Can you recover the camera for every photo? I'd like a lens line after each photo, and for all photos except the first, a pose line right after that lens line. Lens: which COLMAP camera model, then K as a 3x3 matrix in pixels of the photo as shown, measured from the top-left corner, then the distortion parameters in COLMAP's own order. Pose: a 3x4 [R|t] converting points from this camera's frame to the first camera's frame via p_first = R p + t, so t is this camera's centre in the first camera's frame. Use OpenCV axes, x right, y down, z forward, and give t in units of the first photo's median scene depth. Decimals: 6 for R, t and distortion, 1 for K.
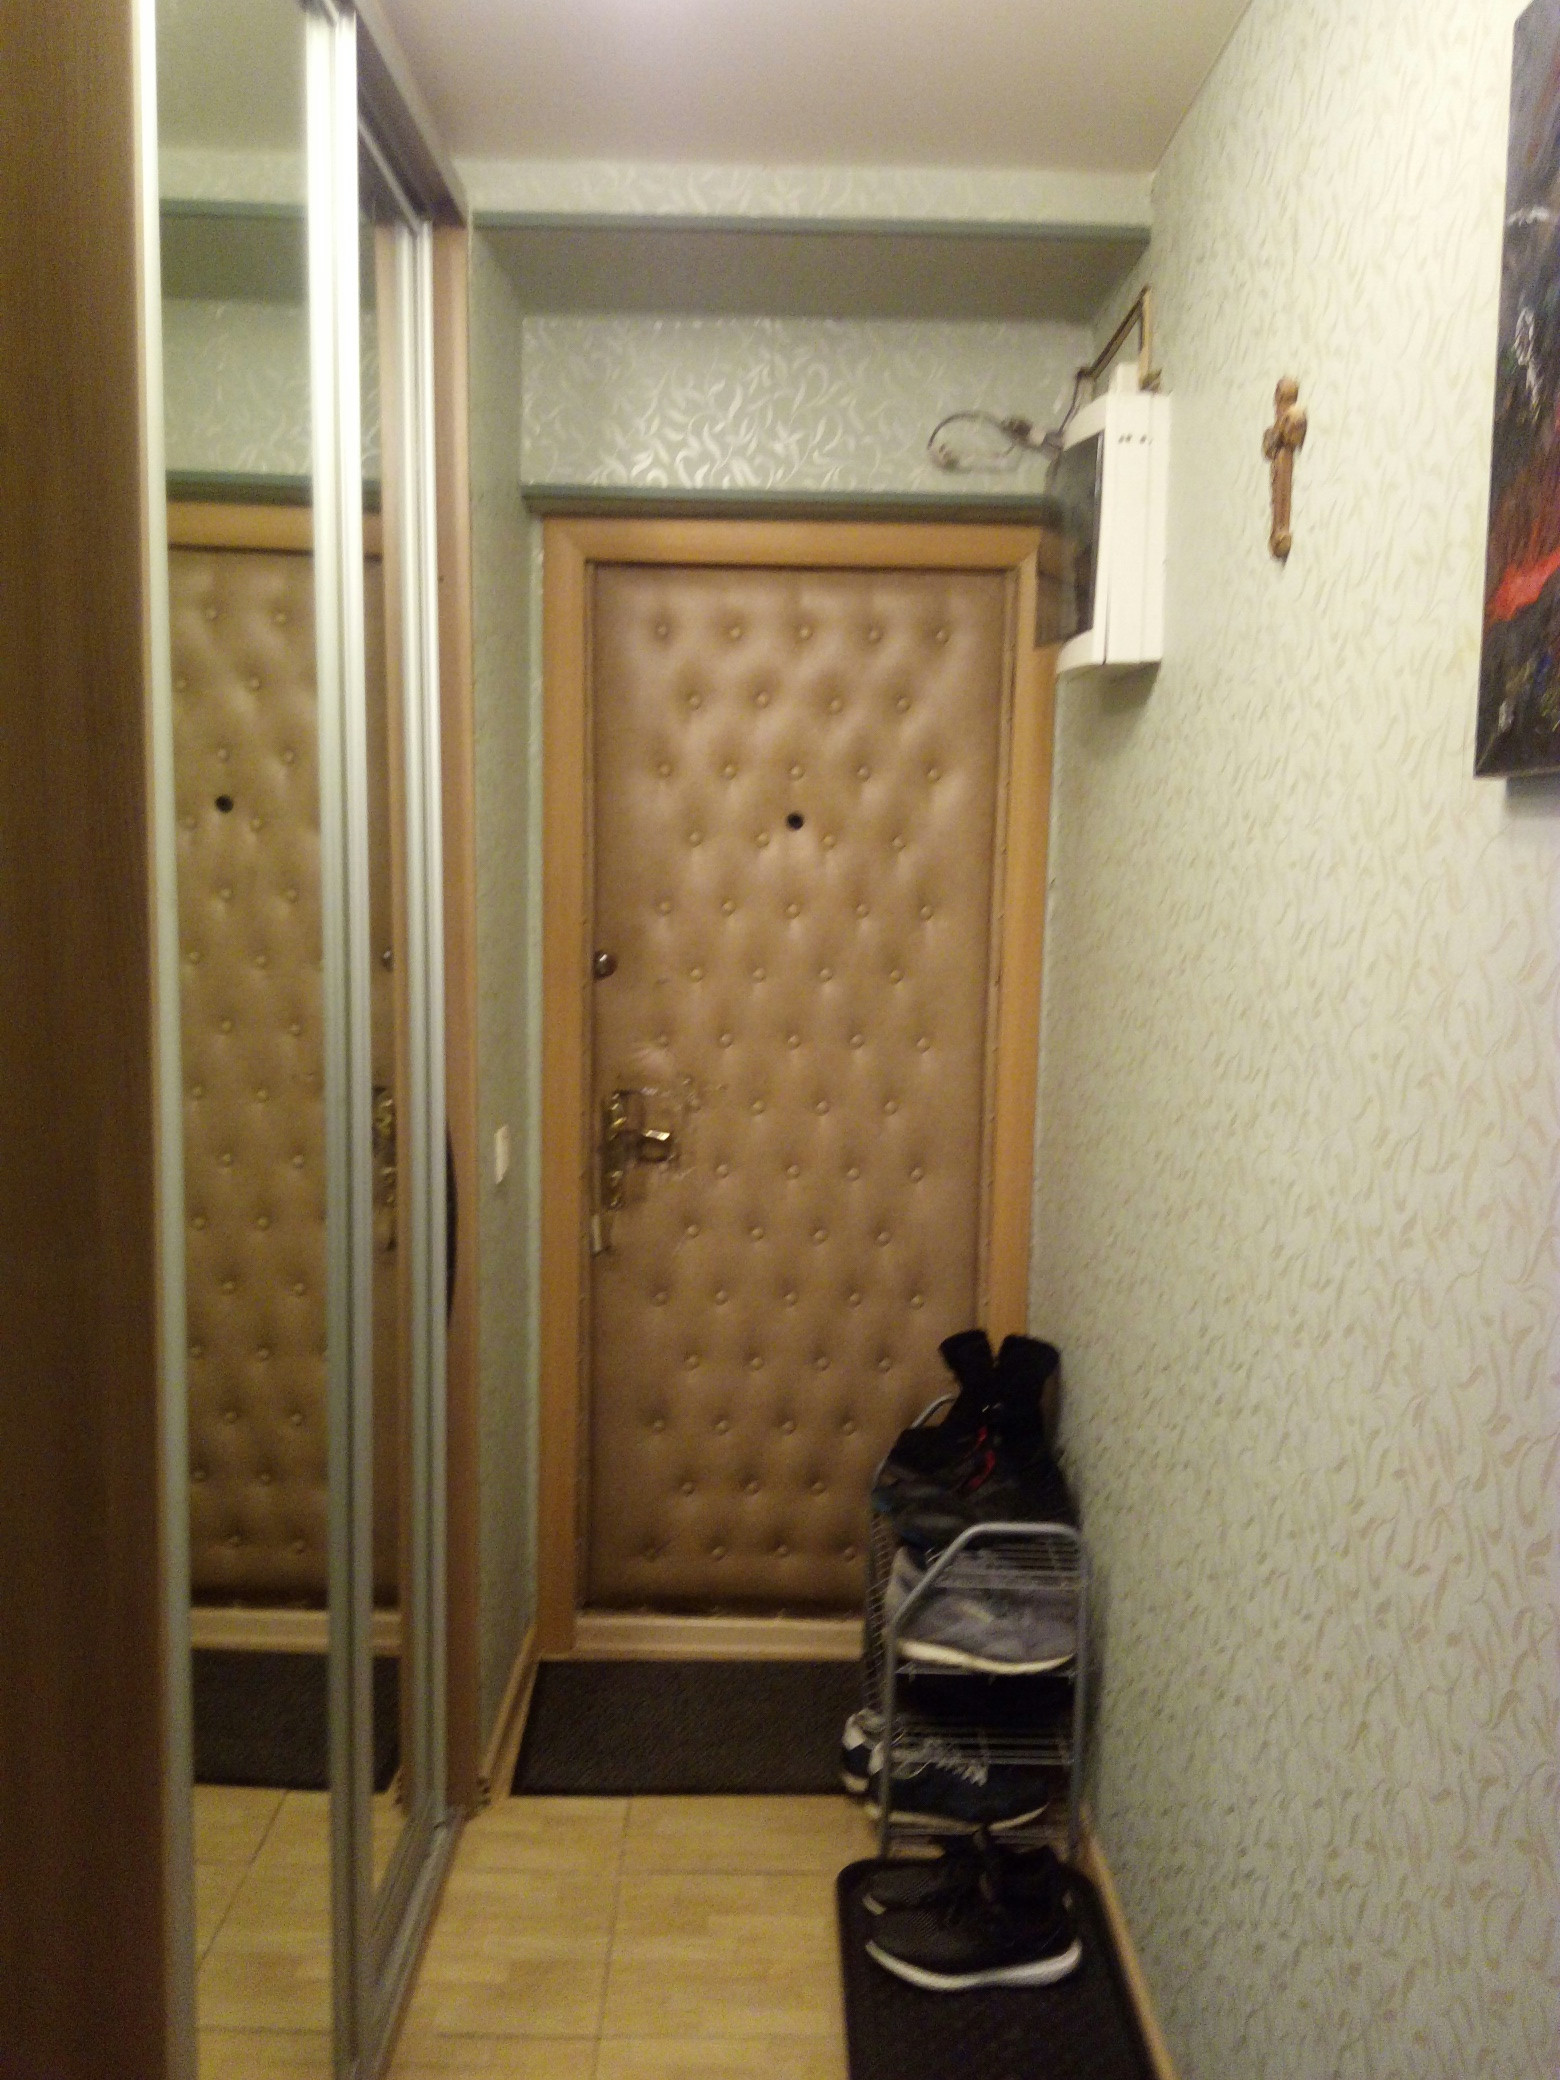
lens RADIAL K [[1702.6, 0, 785.6], [0, 1702.6, 1040.8], [0, 0, 1]] dist [0.047082, -0.077079]
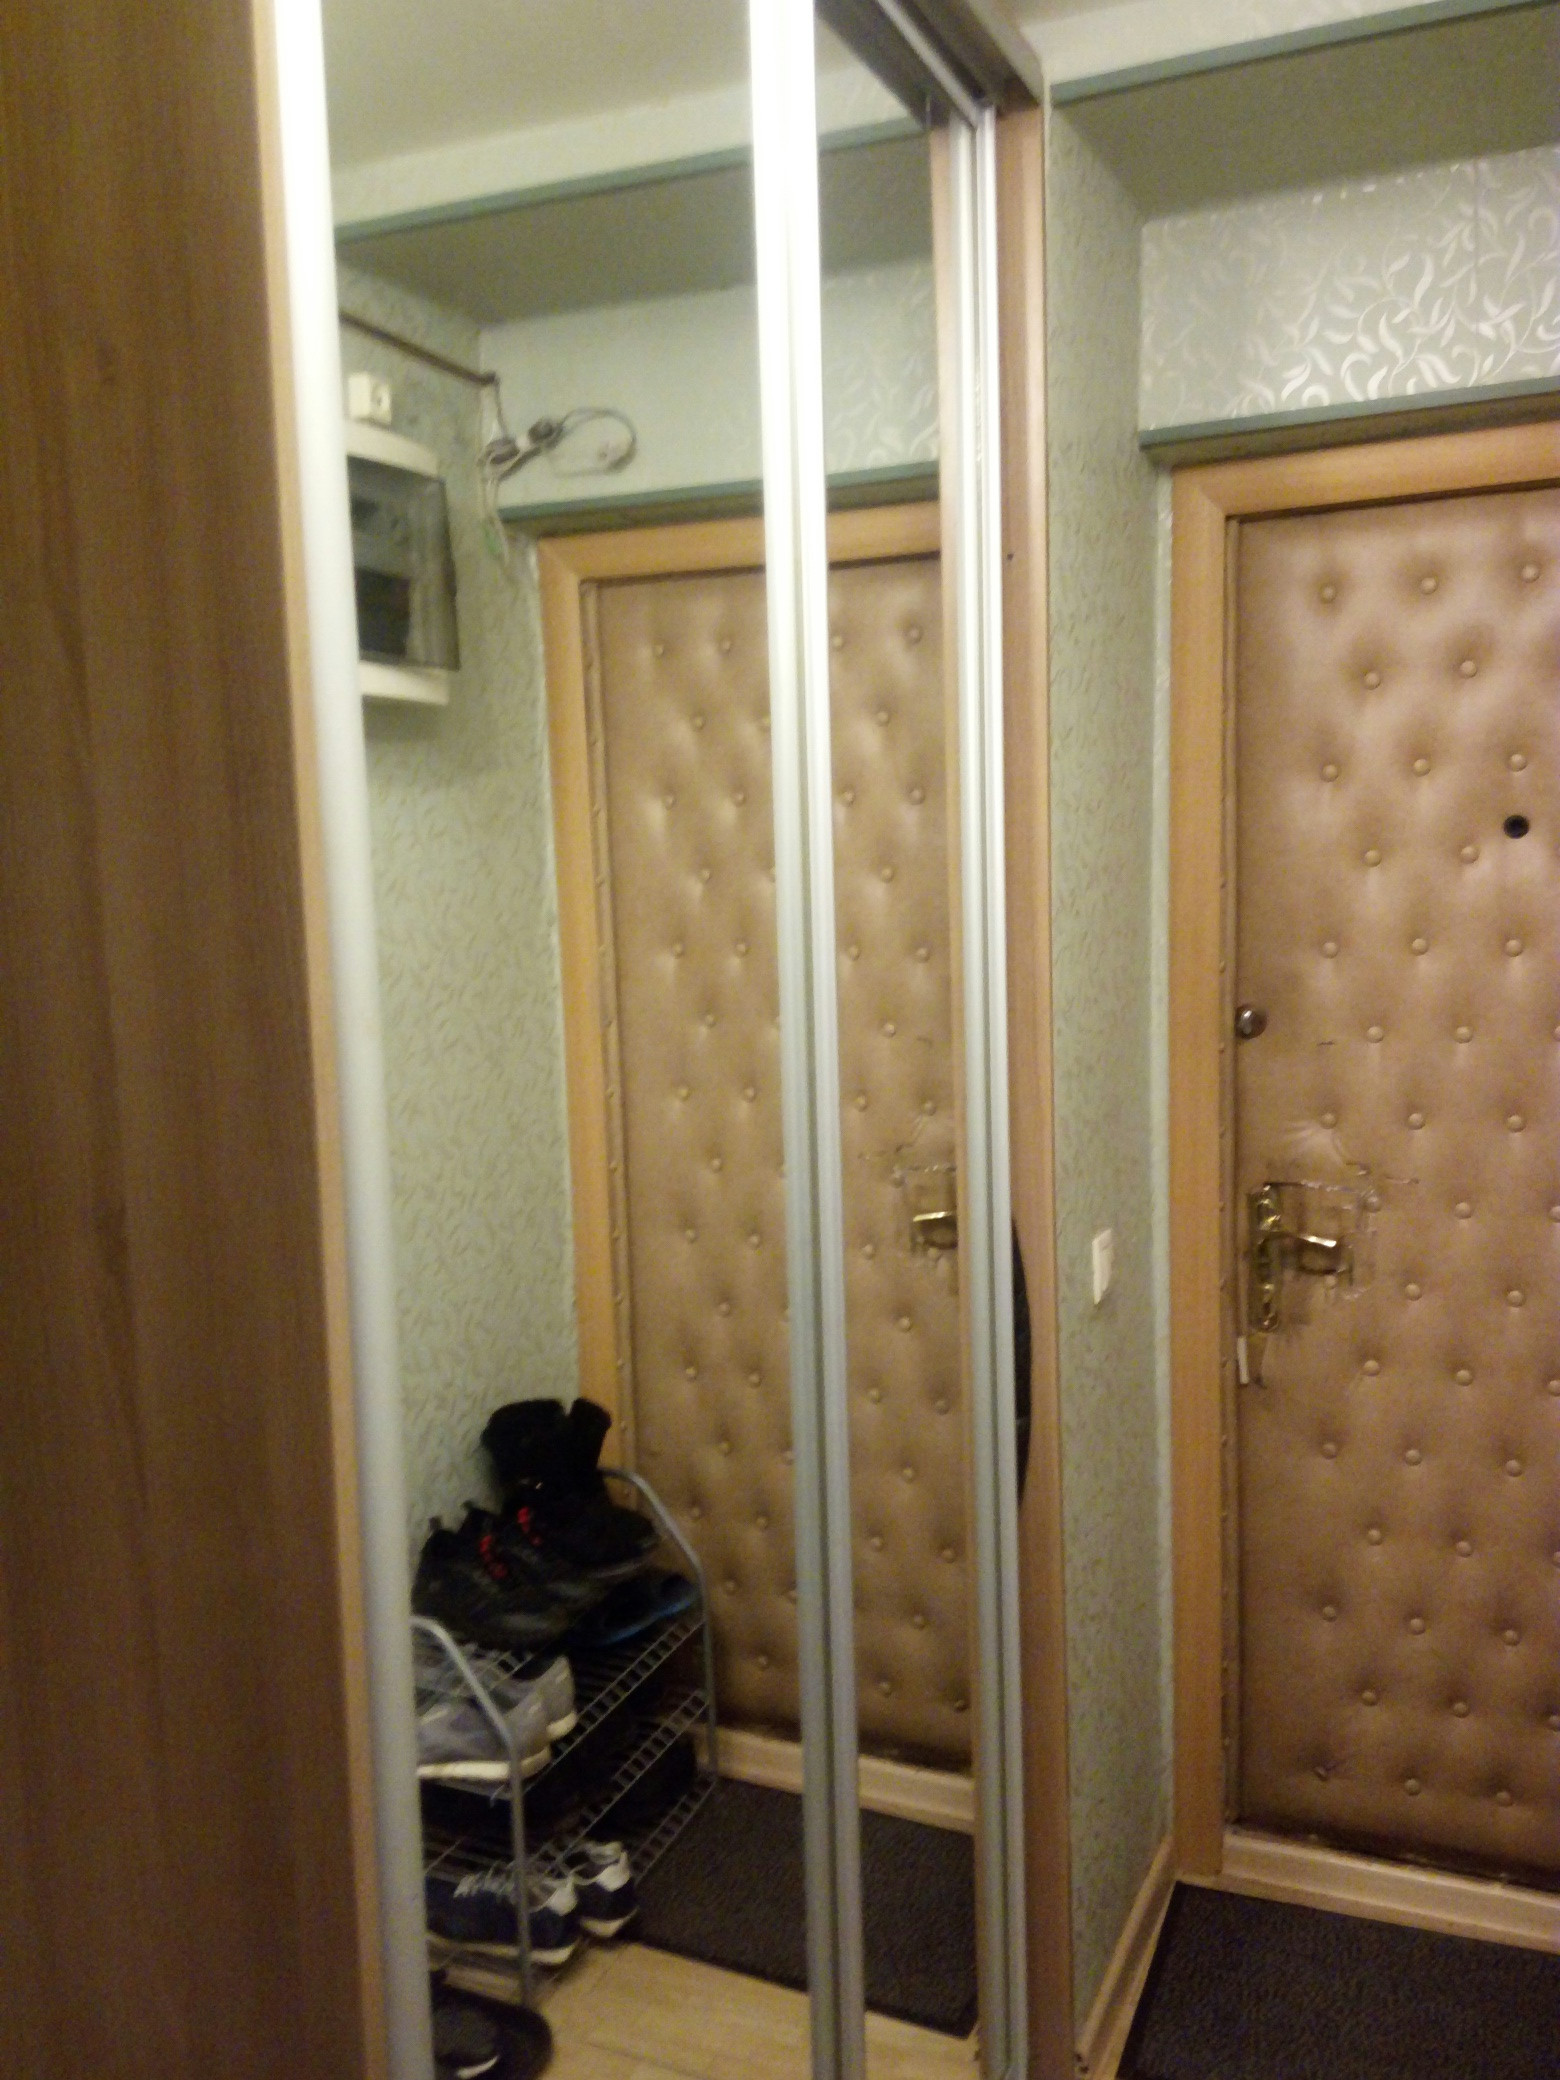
lens RADIAL K [[1702.6, 0, 768.6], [0, 1702.6, 1045.4], [0, 0, 1]] dist [0.047082, -0.077079]
pose [[0.905291, -0.003747, -0.424775, 0.028054], [0.000091, 0.999963, -0.008625, -0.027076], [0.424792, 0.007769, 0.905258, 0.186637]]
